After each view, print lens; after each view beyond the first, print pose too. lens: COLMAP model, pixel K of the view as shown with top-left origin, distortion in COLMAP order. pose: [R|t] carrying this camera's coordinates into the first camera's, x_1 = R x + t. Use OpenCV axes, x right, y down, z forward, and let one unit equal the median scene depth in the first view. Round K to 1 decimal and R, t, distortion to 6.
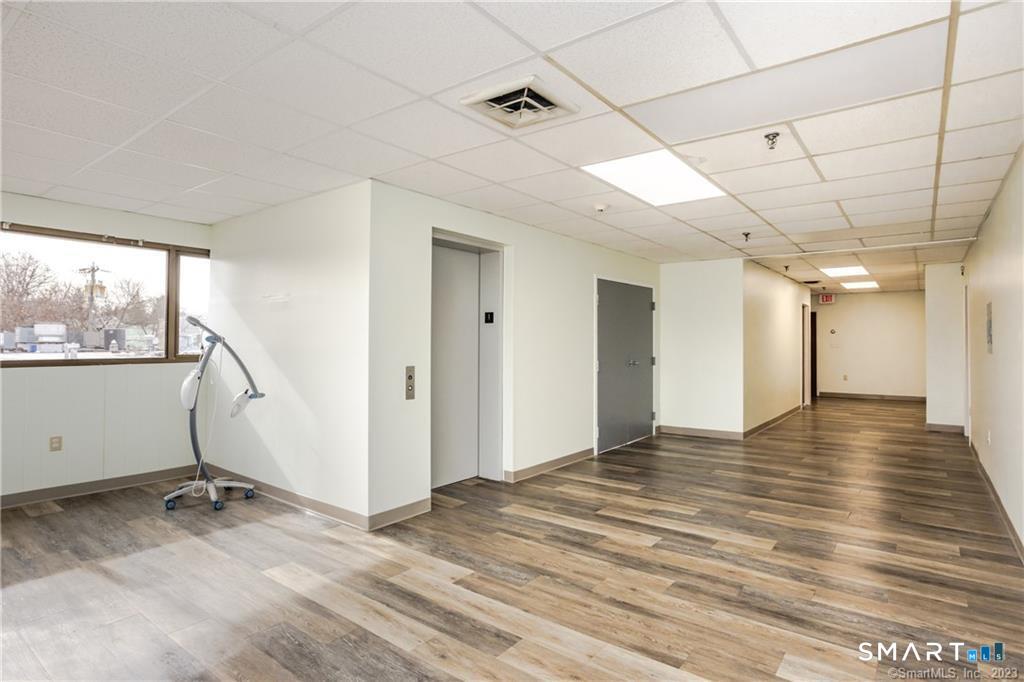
lens RADIAL K [[506.2, 0, 484.1], [0, 506.2, 343.9], [0, 0, 1]] dist [-0.000297, 0.000509]
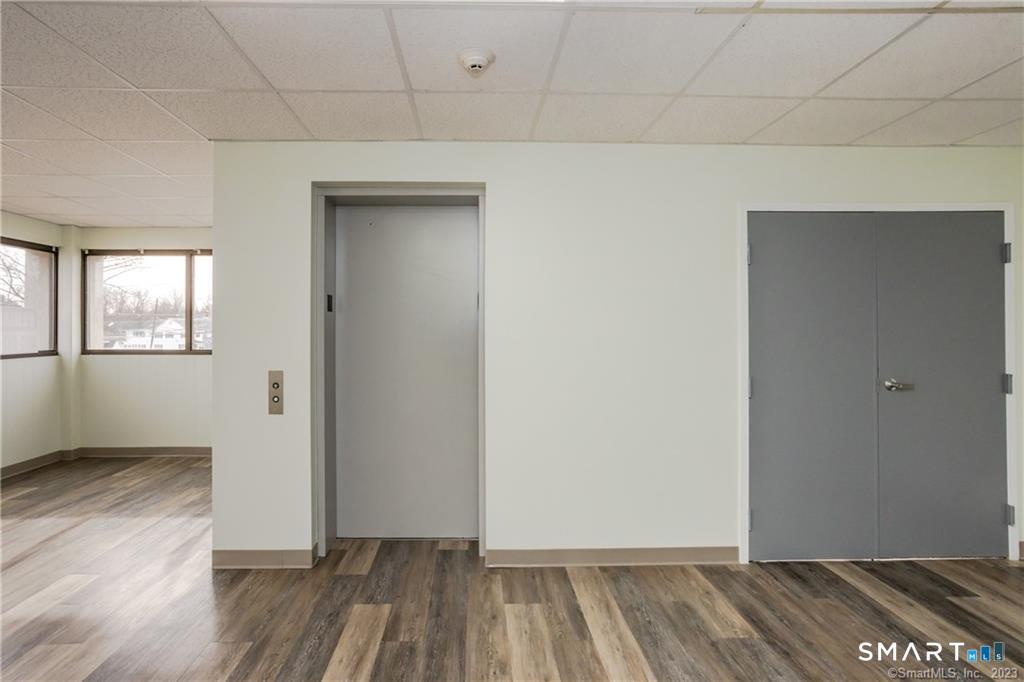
lens RADIAL K [[499.9, 0, 511.8], [0, 499.9, 327.4], [0, 0, 1]] dist [-0.001037, 0.000100]
pose [[0.677186, 0.002696, -0.735807, 0.629728], [-0.001429, 0.999996, 0.002348, -0.023266], [0.735811, -0.000538, 0.677187, 0.725532]]
